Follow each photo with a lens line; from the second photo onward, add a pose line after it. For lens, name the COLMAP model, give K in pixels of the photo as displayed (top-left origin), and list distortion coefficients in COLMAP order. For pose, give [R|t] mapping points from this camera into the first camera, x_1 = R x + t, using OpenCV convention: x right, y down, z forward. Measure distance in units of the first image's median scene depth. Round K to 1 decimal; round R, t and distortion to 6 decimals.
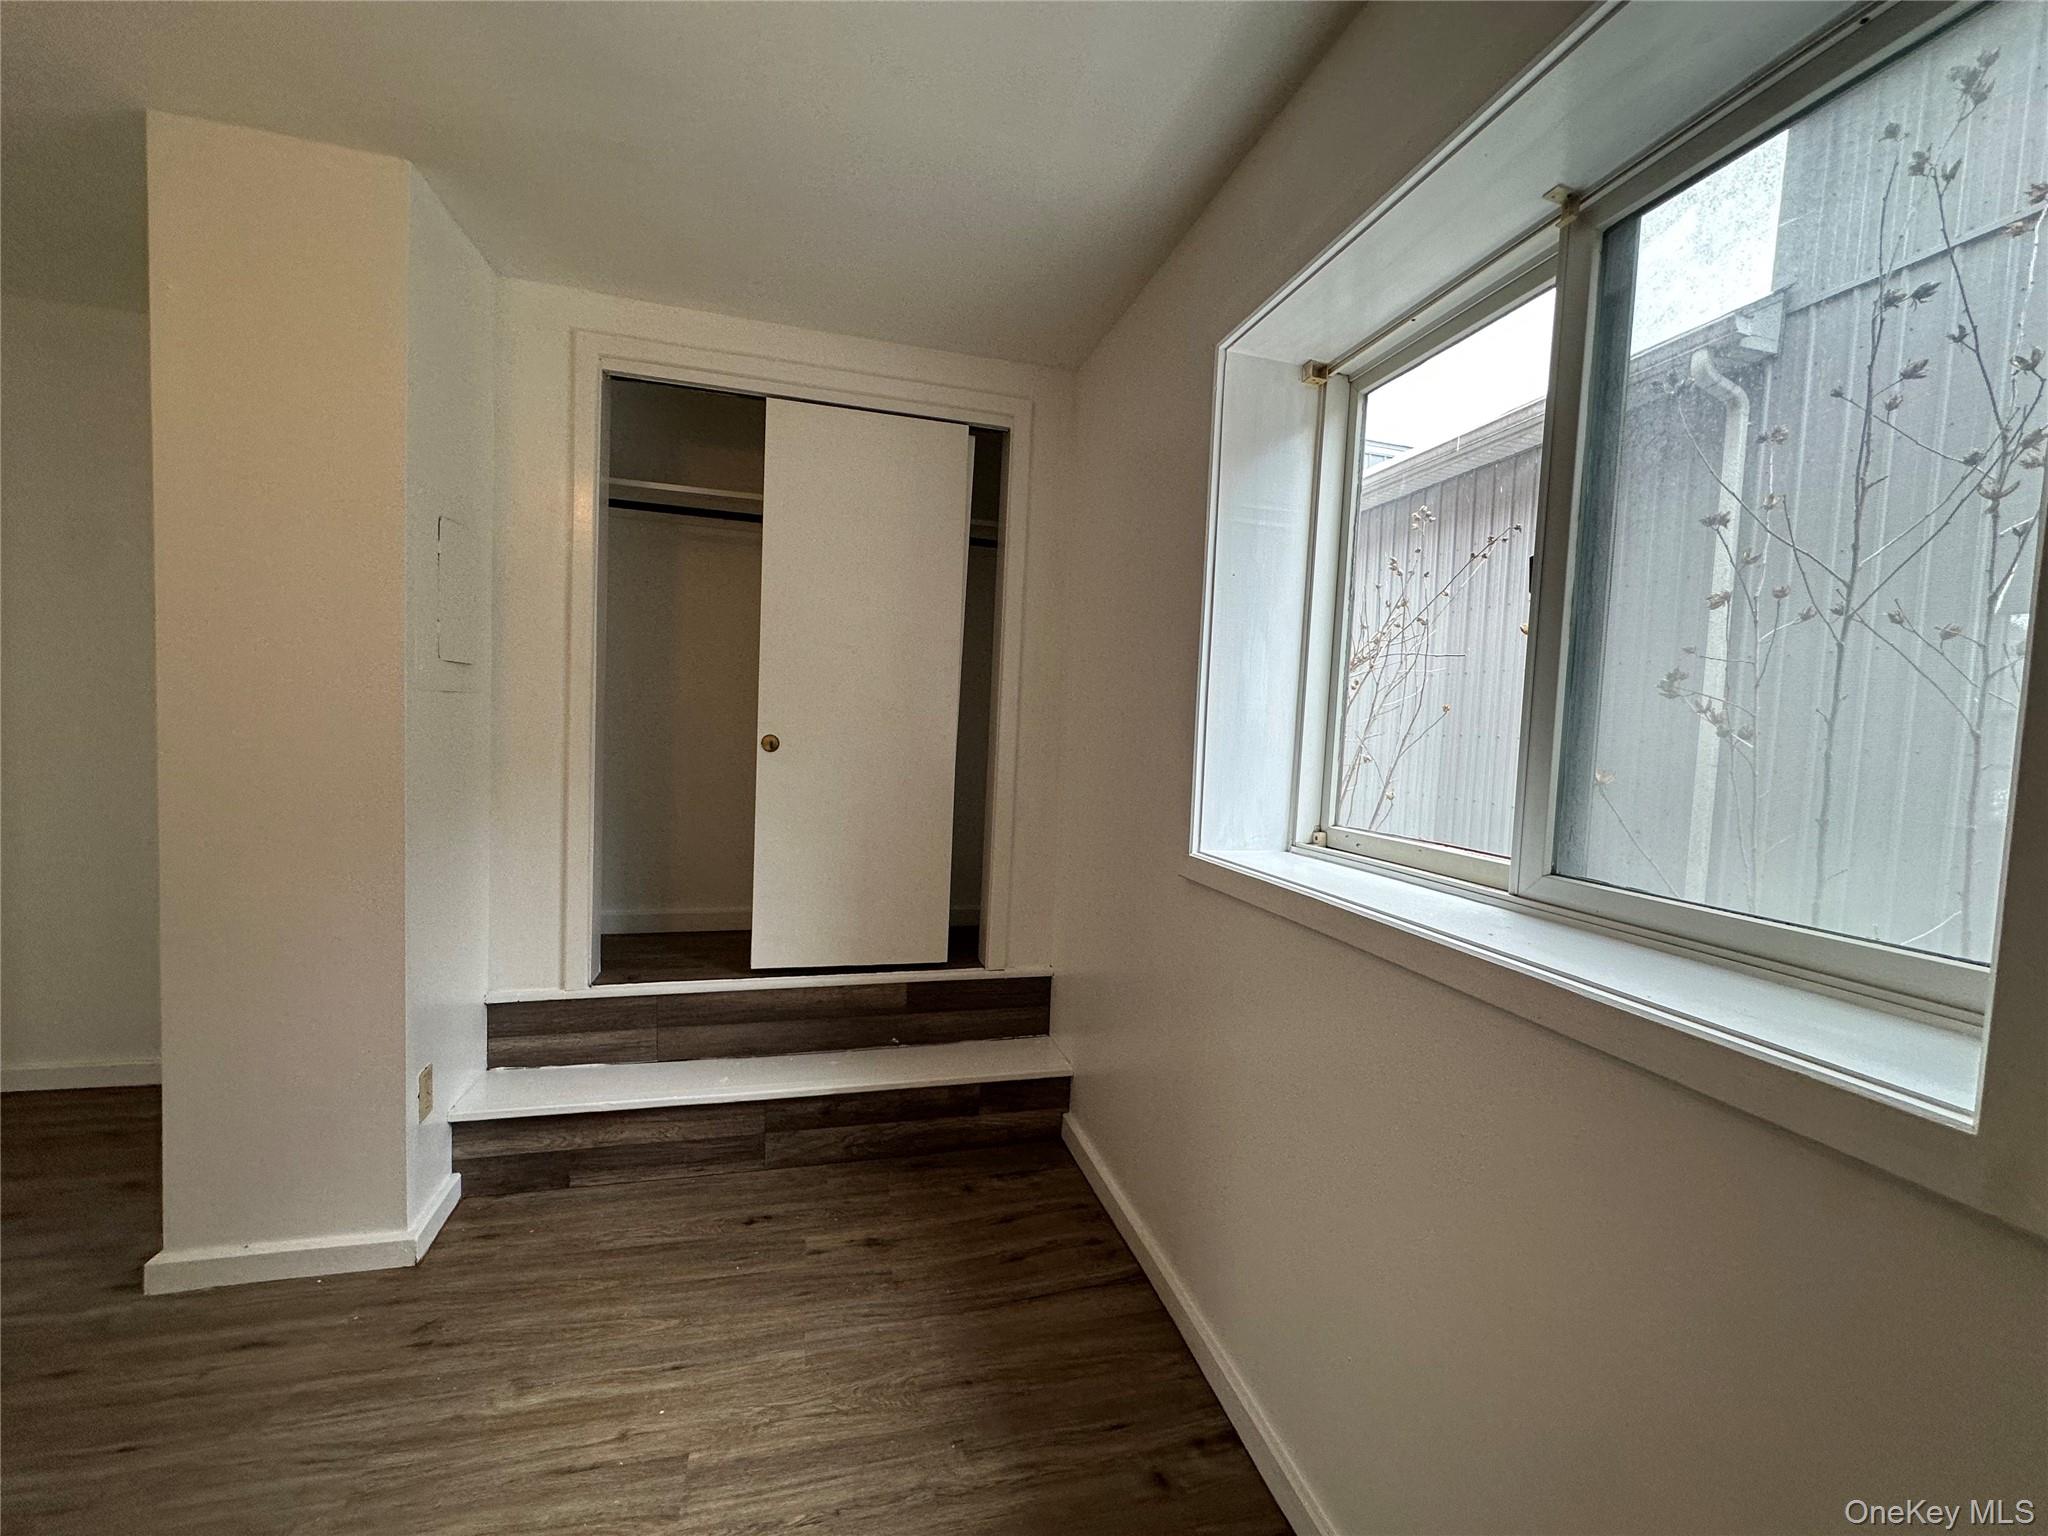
lens RADIAL K [[814.8, 0, 1026.1], [0, 814.8, 766.2], [0, 0, 1]] dist [-0.002616, 0.000678]
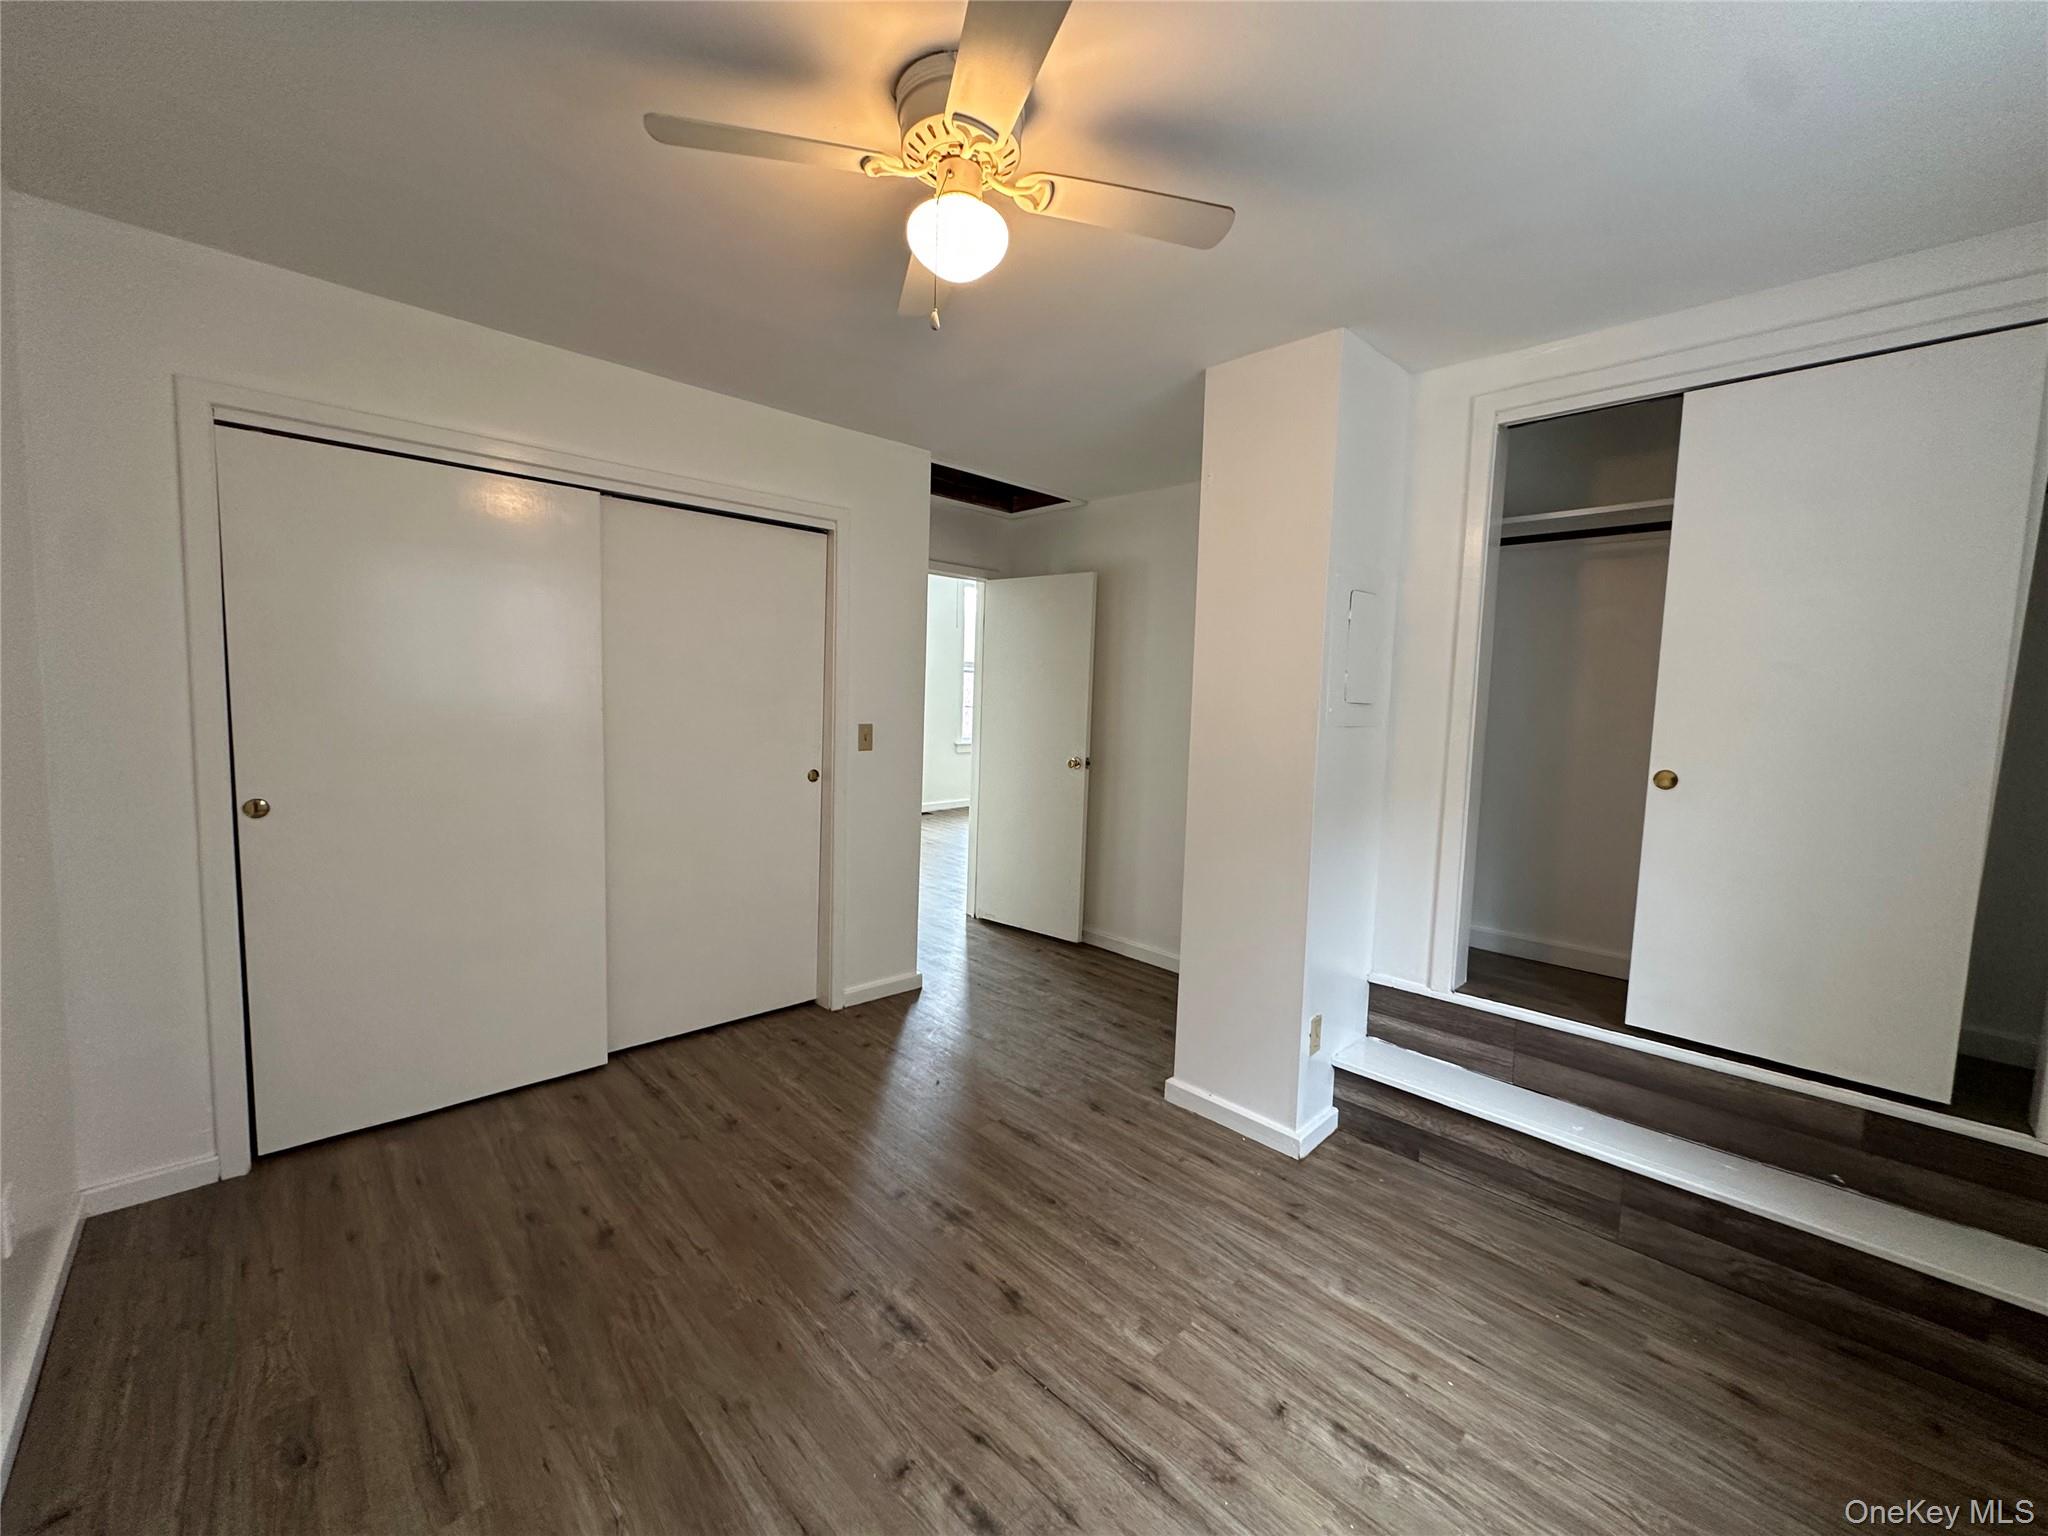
lens RADIAL K [[814.8, 0, 1023.2], [0, 814.8, 768.6], [0, 0, 1]] dist [-0.002616, 0.000678]
pose [[0.489678, 0.046828, -0.870645, 0.141418], [-0.053385, 0.998293, 0.023668, -0.028705], [0.870268, 0.034890, 0.491342, -0.060677]]
